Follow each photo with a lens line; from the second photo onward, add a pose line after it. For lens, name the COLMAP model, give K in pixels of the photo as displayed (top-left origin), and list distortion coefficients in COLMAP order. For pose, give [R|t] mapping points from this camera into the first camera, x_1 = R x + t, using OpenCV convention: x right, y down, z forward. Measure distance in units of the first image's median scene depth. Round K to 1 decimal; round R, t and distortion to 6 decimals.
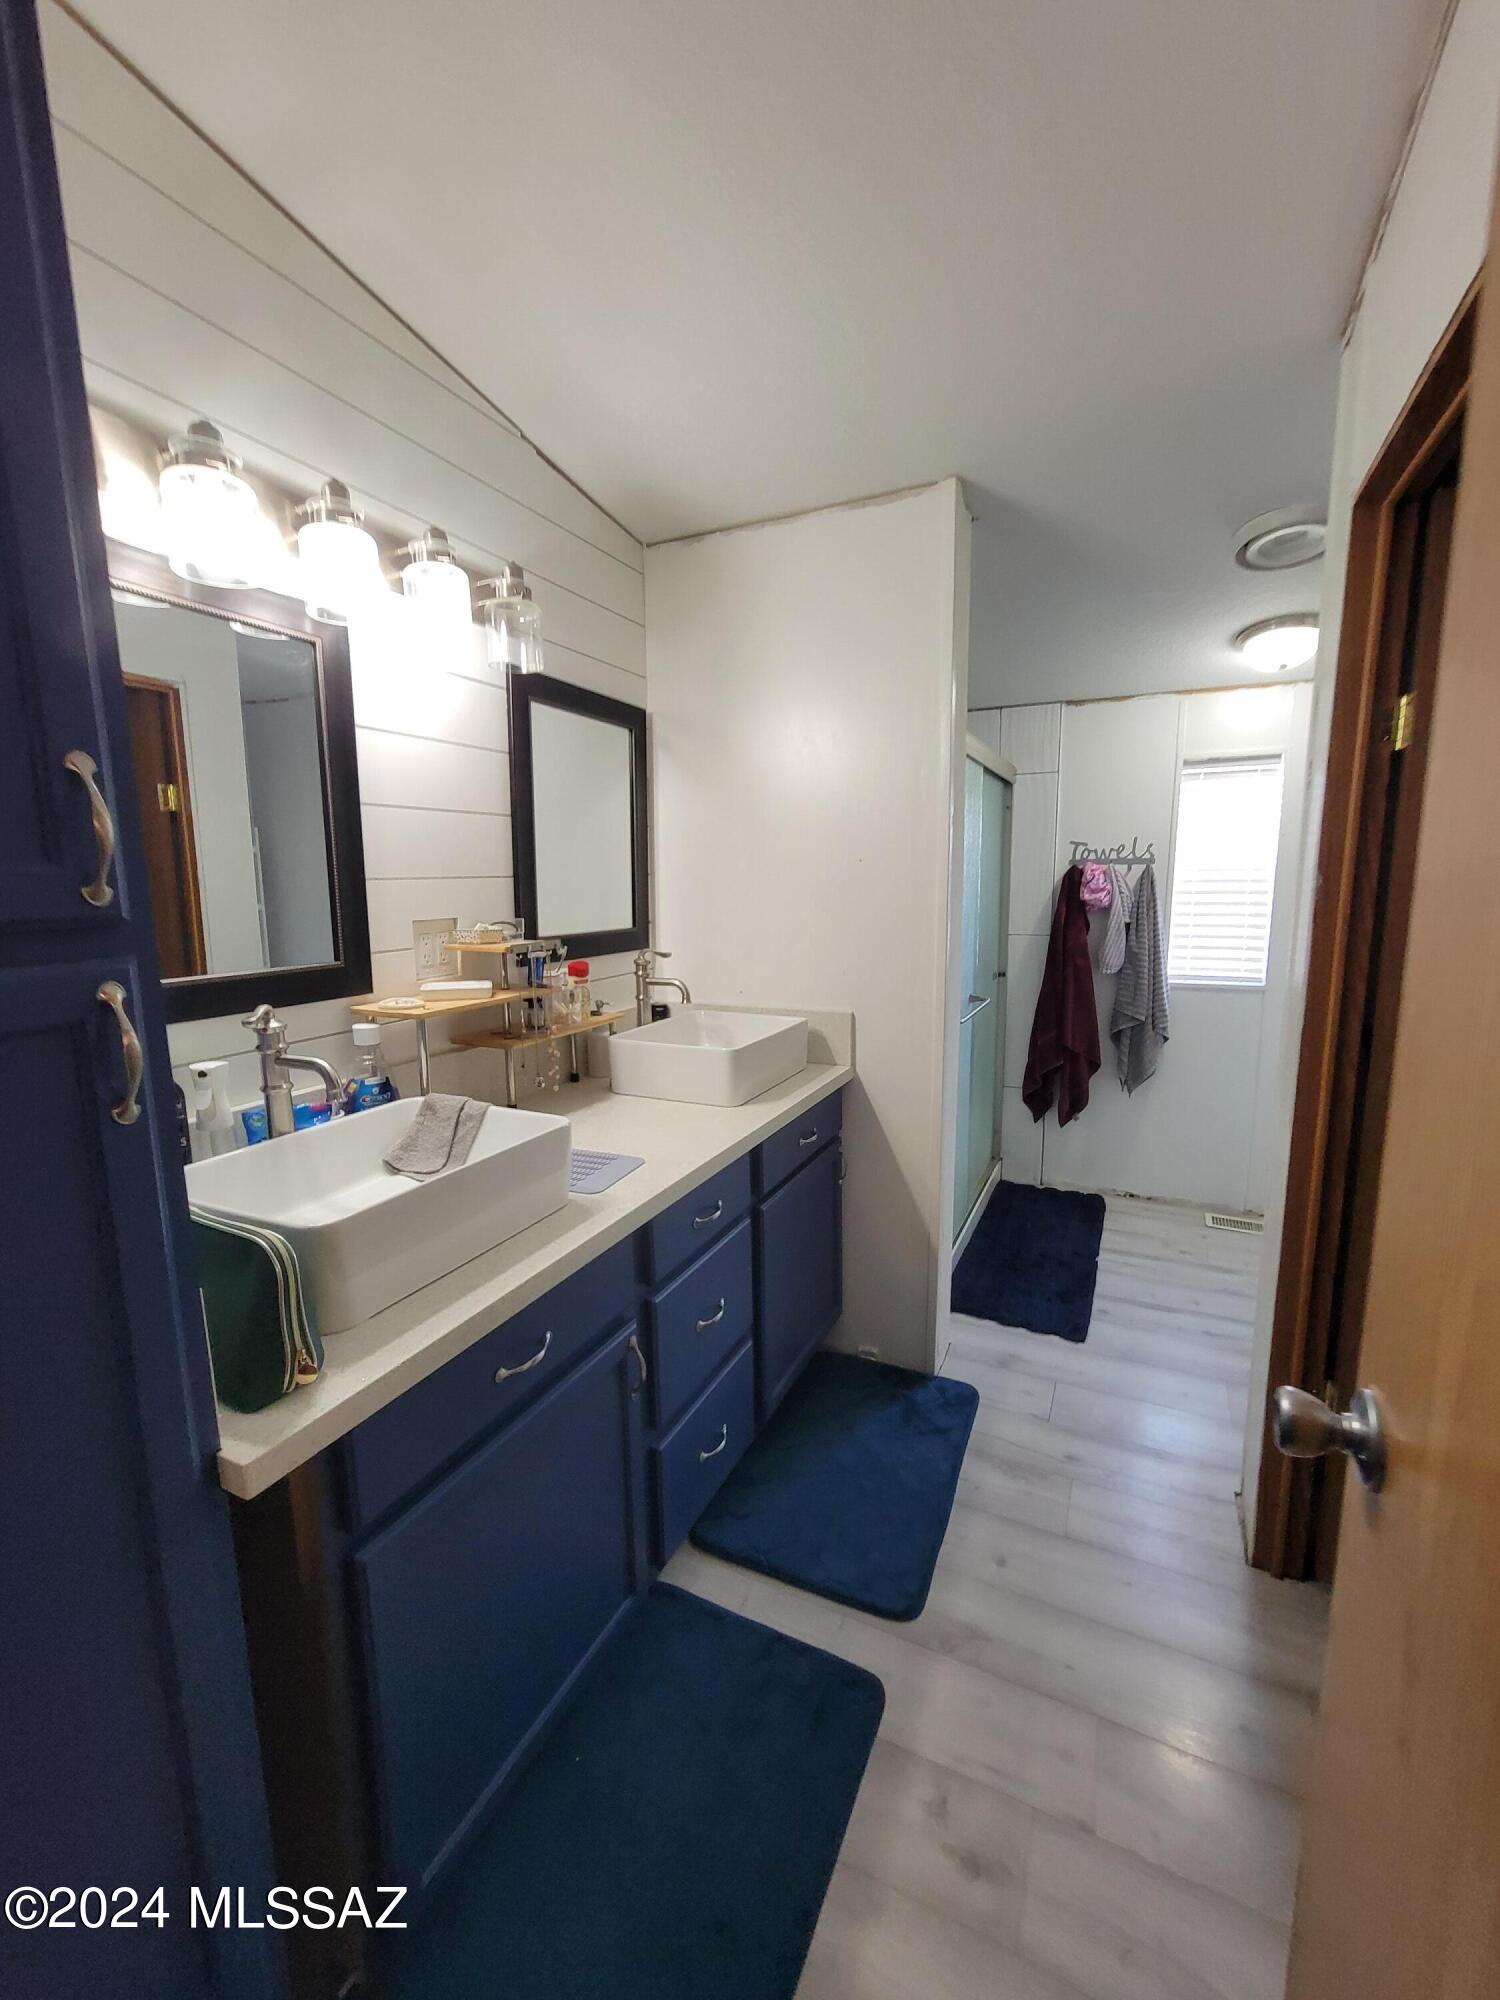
lens RADIAL K [[819.2, 0, 754.7], [0, 819.2, 1007.4], [0, 0, 1]] dist [-0.003624, 0.000746]
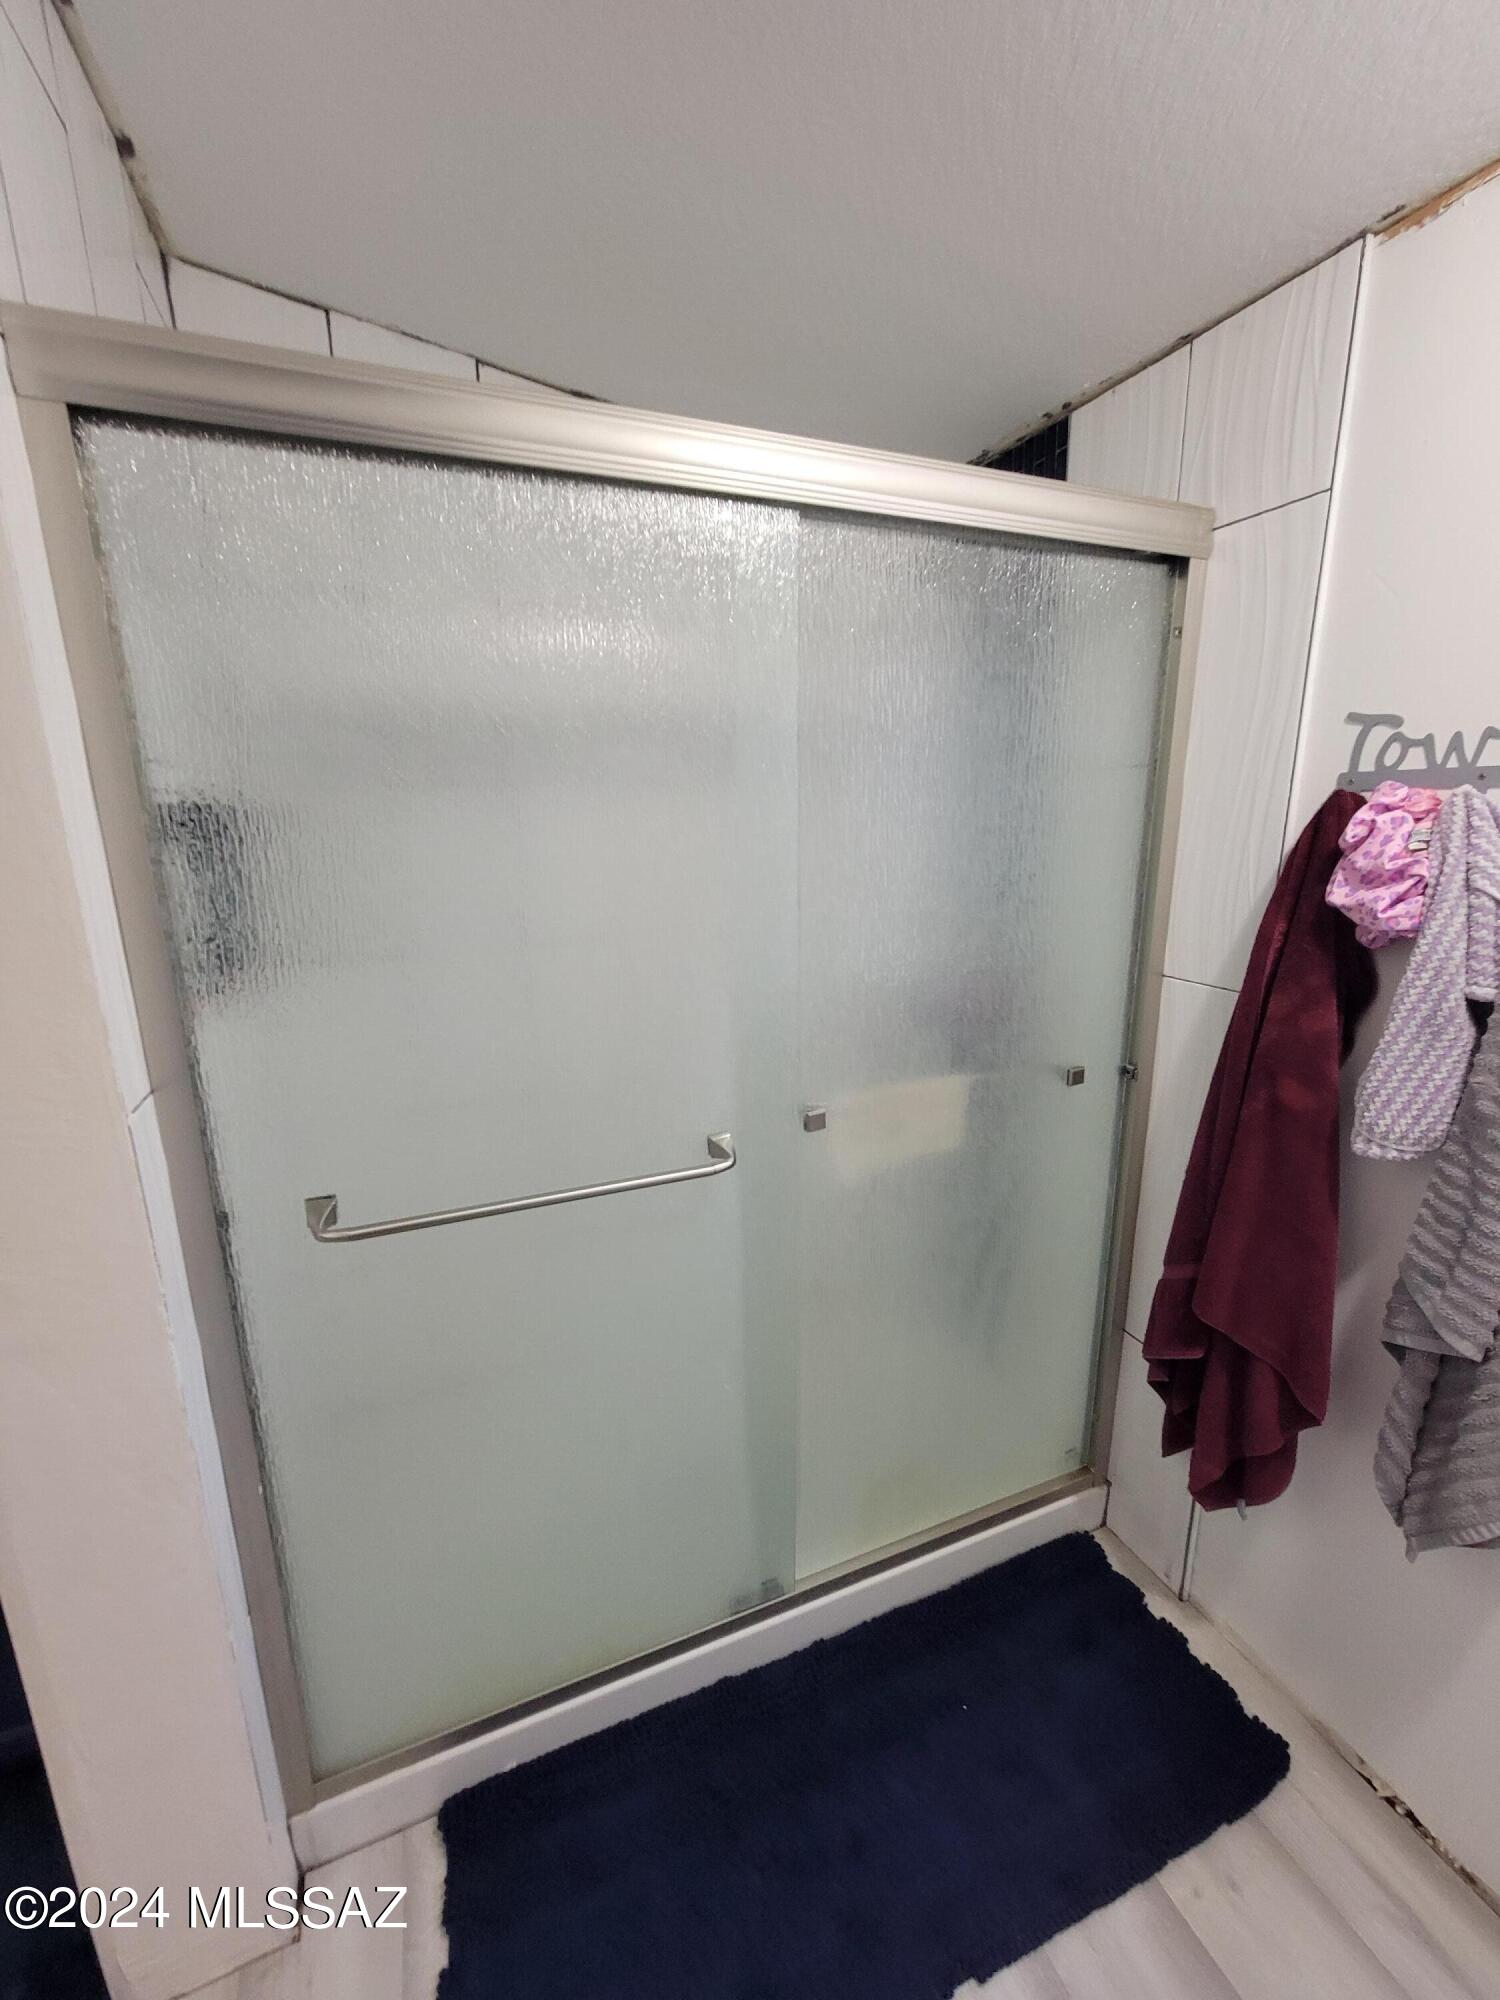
lens RADIAL K [[819.2, 0, 754.7], [0, 819.2, 1007.4], [0, 0, 1]] dist [-0.003624, 0.000746]
pose [[0.745154, 0.153197, -0.649059, 0.442002], [-0.093997, 0.987668, 0.125205, -0.110324], [0.660235, -0.032287, 0.750364, 0.615078]]
